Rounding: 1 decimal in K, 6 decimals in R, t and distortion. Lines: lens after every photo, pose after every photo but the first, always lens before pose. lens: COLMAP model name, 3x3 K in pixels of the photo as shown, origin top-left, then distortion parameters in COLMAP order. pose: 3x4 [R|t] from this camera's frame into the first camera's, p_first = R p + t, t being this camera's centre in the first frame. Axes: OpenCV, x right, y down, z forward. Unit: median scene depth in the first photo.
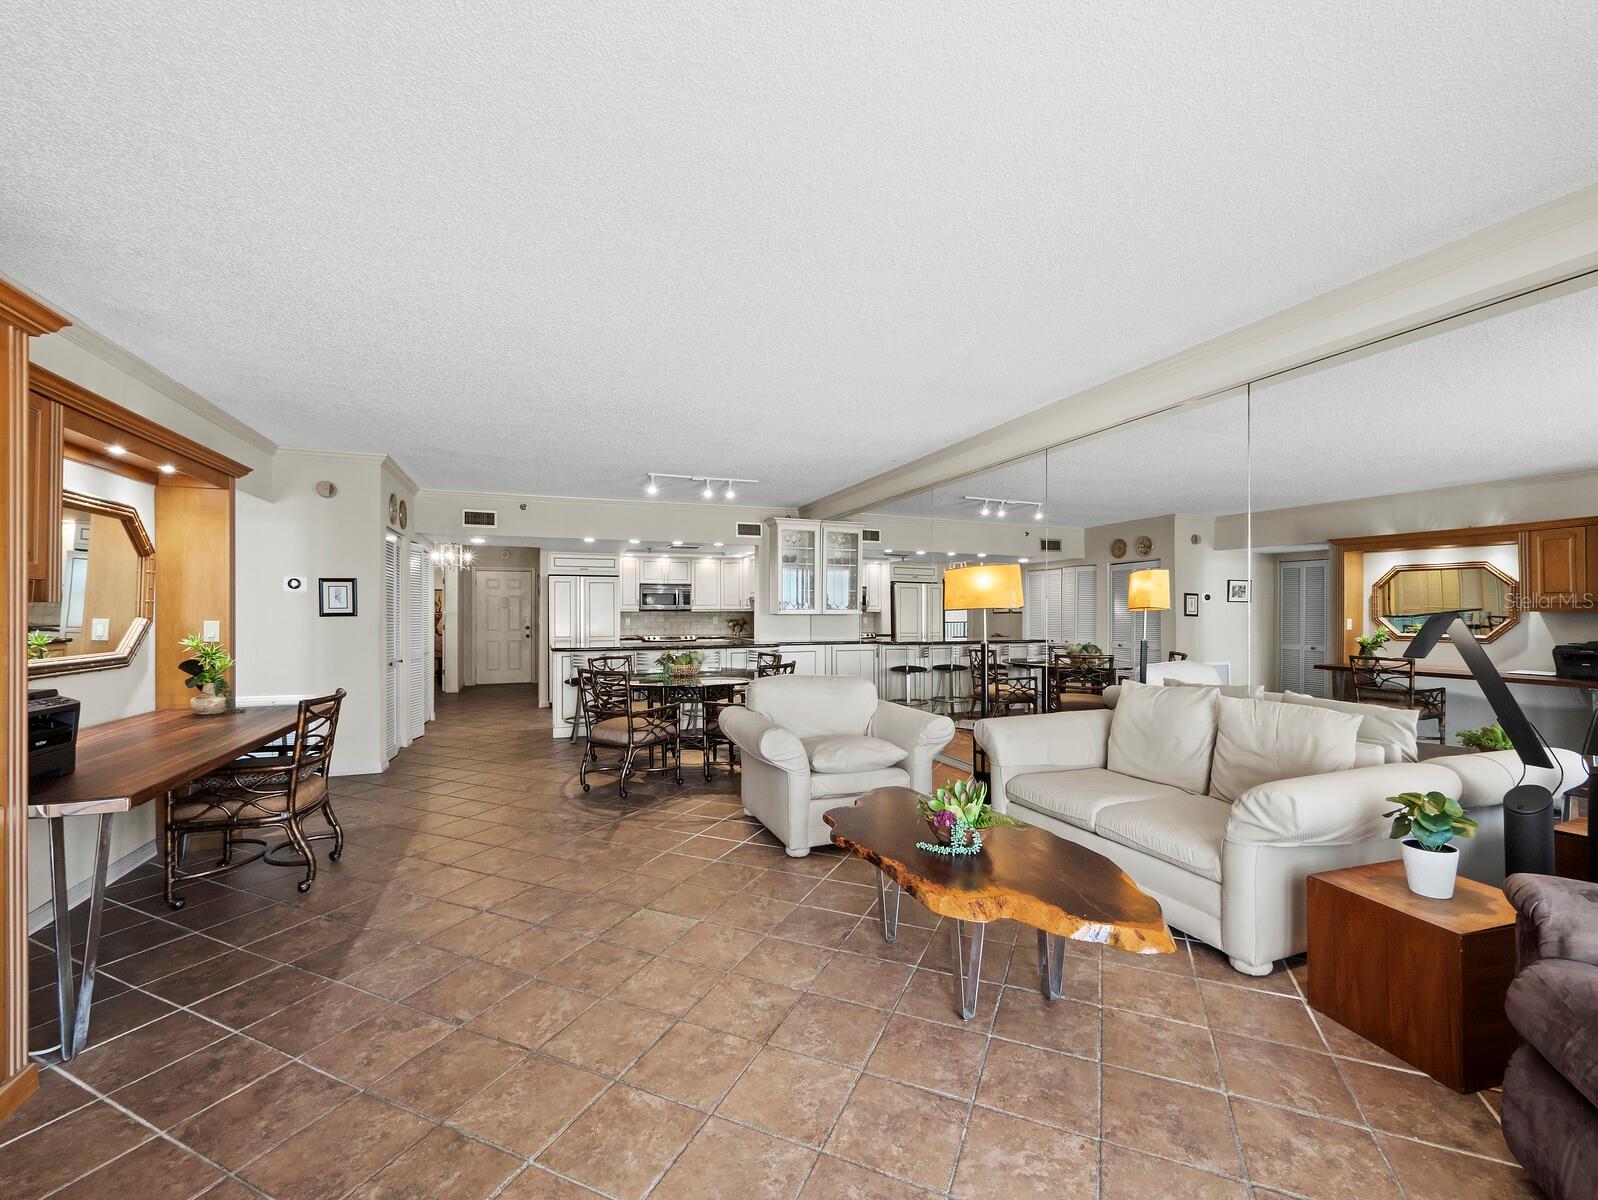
lens RADIAL K [[674.3, 0, 783.9], [0, 674.3, 609.4], [0, 0, 1]] dist [-0.002598, 0.000865]
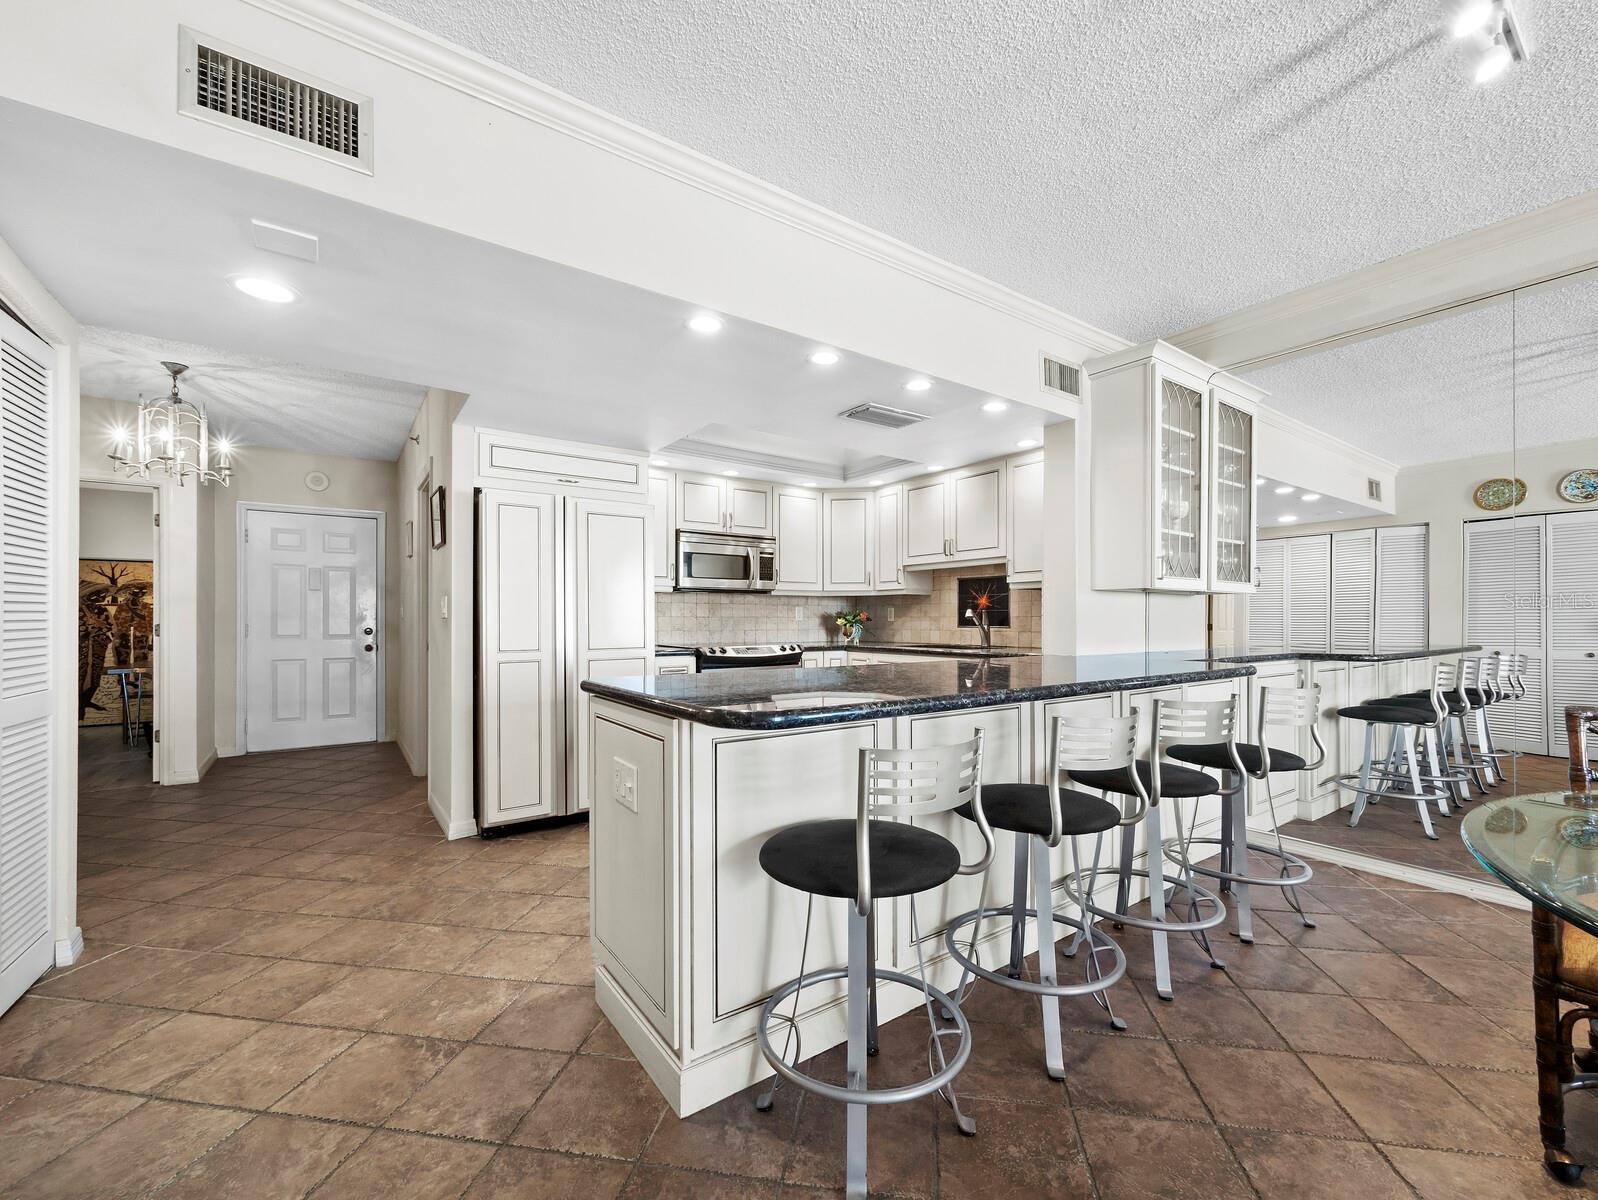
lens RADIAL K [[674.3, 0, 806.5], [0, 674.3, 616.5], [0, 0, 1]] dist [-0.002598, 0.000865]
pose [[0.963535, 0.001695, 0.267578, -0.251875], [-0.001428, 0.999998, -0.001192, 0.020097], [-0.267580, 0.000767, 0.963535, 0.542292]]
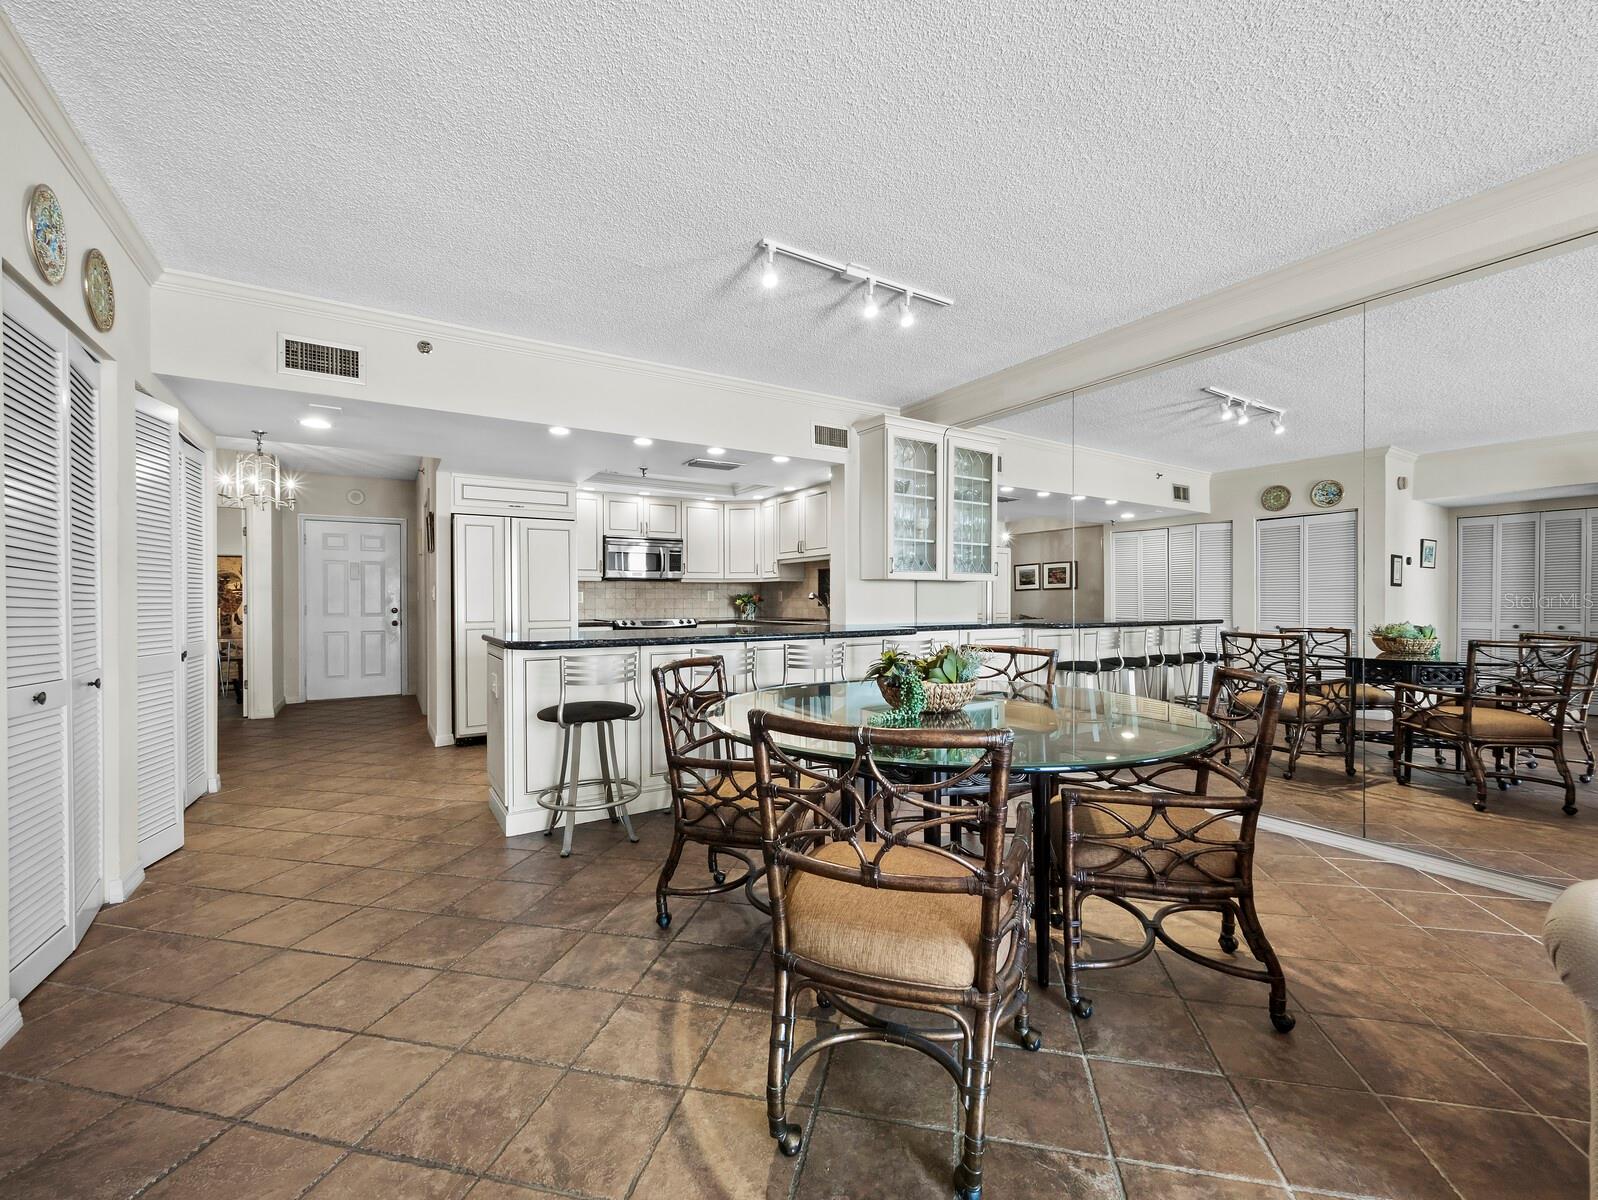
lens RADIAL K [[674.3, 0, 800.7], [0, 674.3, 602.1], [0, 0, 1]] dist [-0.002598, 0.000865]
pose [[0.977398, -0.002647, 0.211392, -0.168049], [0.001510, 0.999984, 0.005538, 0.019686], [-0.211403, -0.005094, 0.977386, 0.351588]]
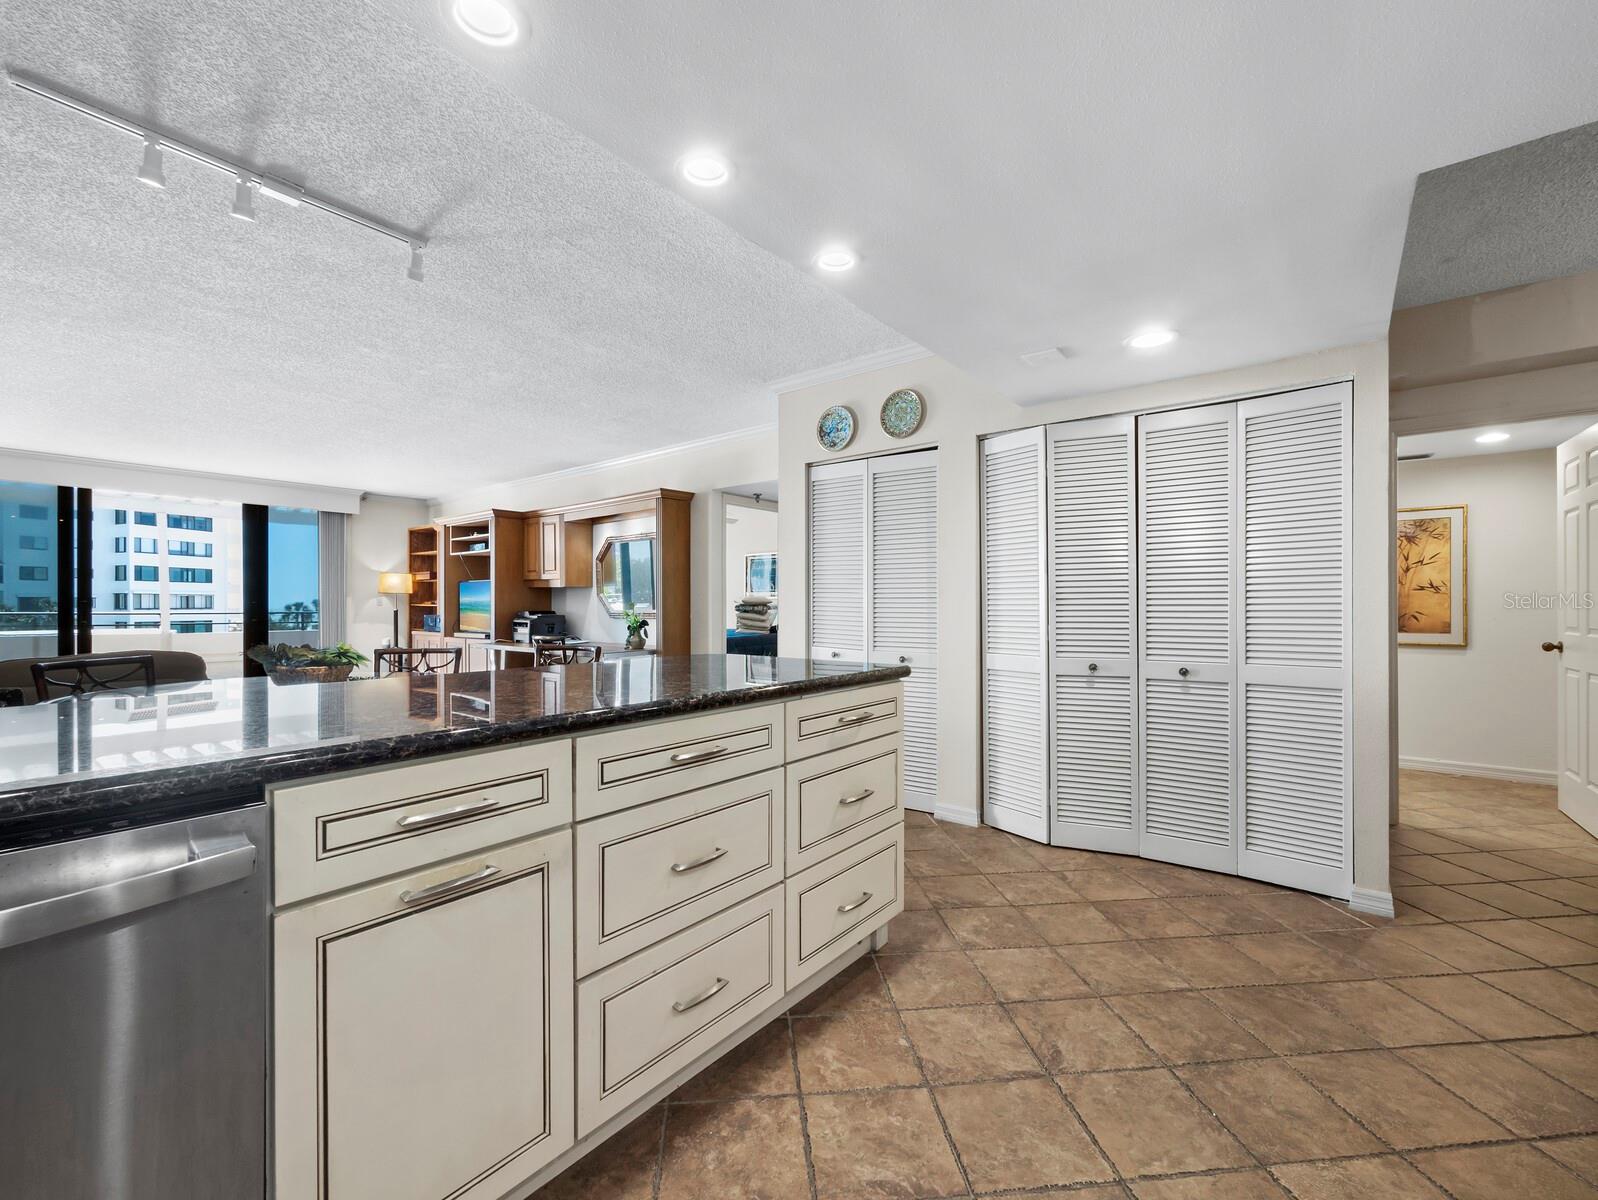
lens RADIAL K [[674.3, 0, 811.7], [0, 674.3, 601.7], [0, 0, 1]] dist [-0.002598, 0.000865]
pose [[-0.847235, -0.002233, -0.531214, -0.112807], [0.001858, 0.999973, -0.007167, 0.019417], [0.531215, -0.007059, -0.847207, 0.937874]]
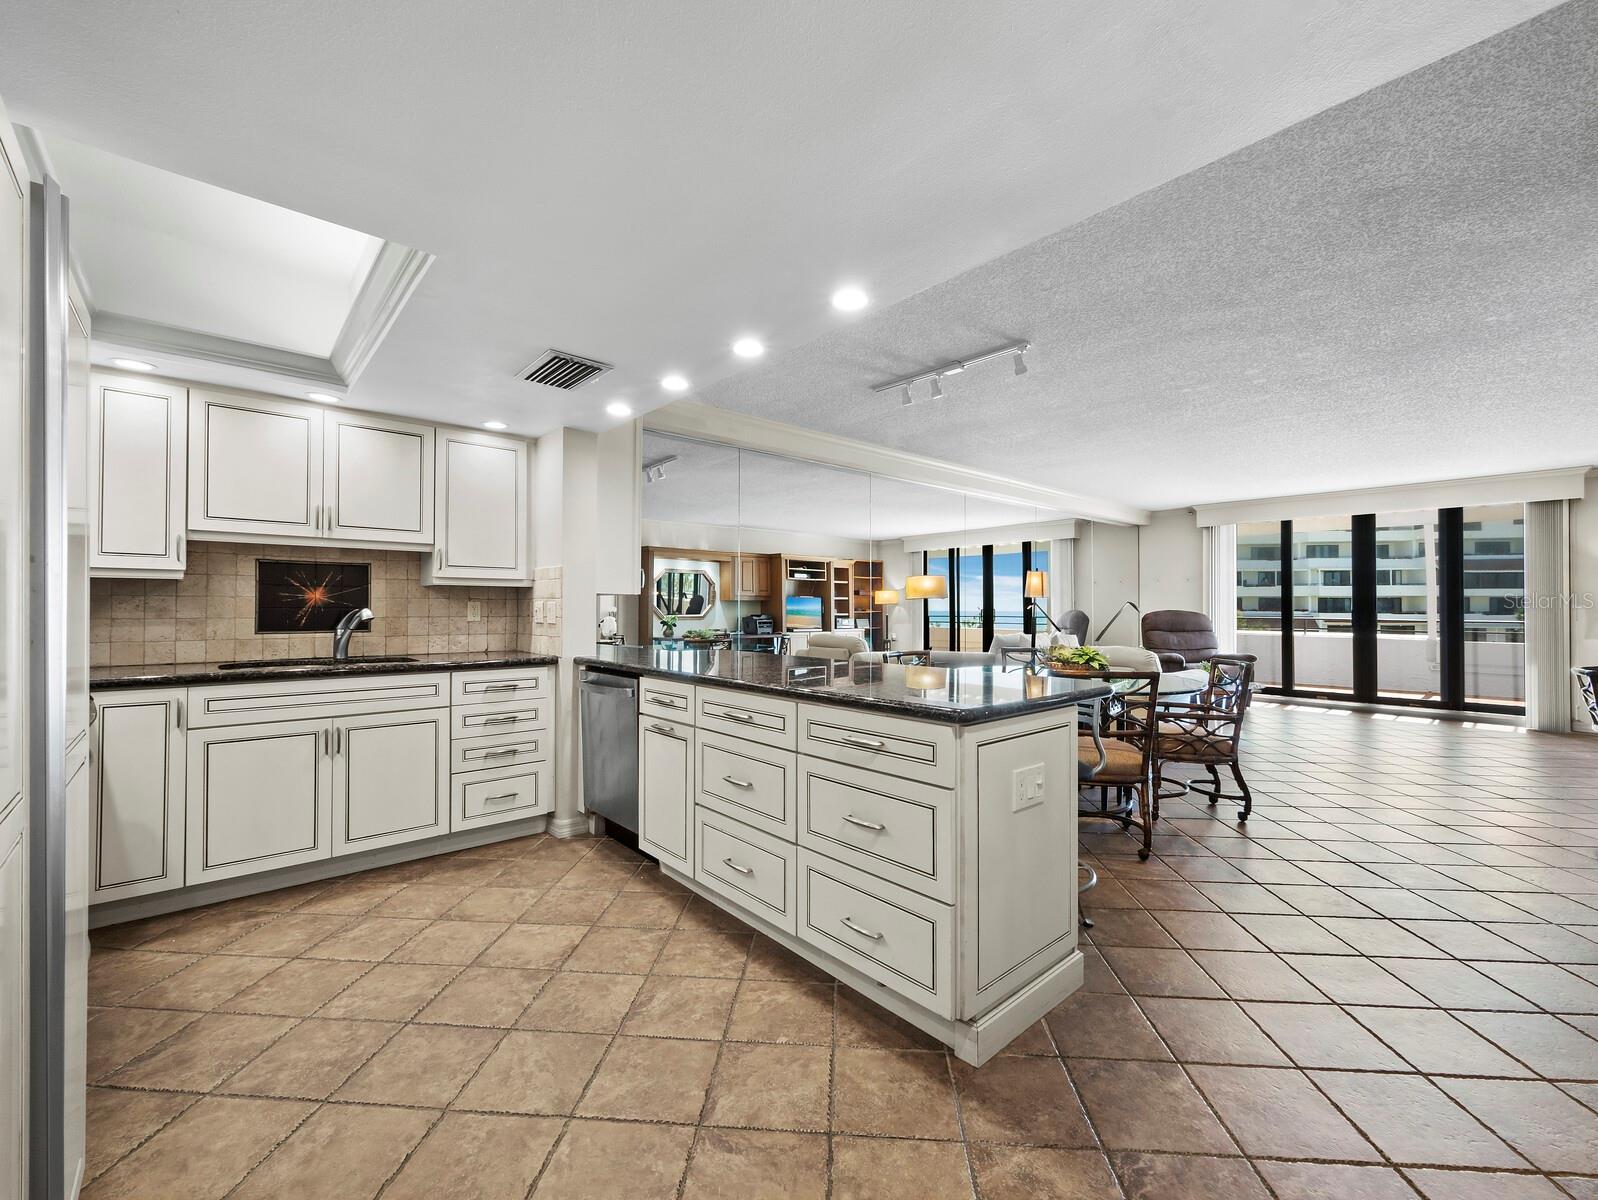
lens RADIAL K [[674.3, 0, 802.3], [0, 674.3, 601.5], [0, 0, 1]] dist [-0.002598, 0.000865]
pose [[-0.365516, 0.006463, 0.930783, -0.408889], [-0.005892, 0.999940, -0.009257, 0.013154], [-0.930787, -0.008868, -0.365456, 0.863746]]
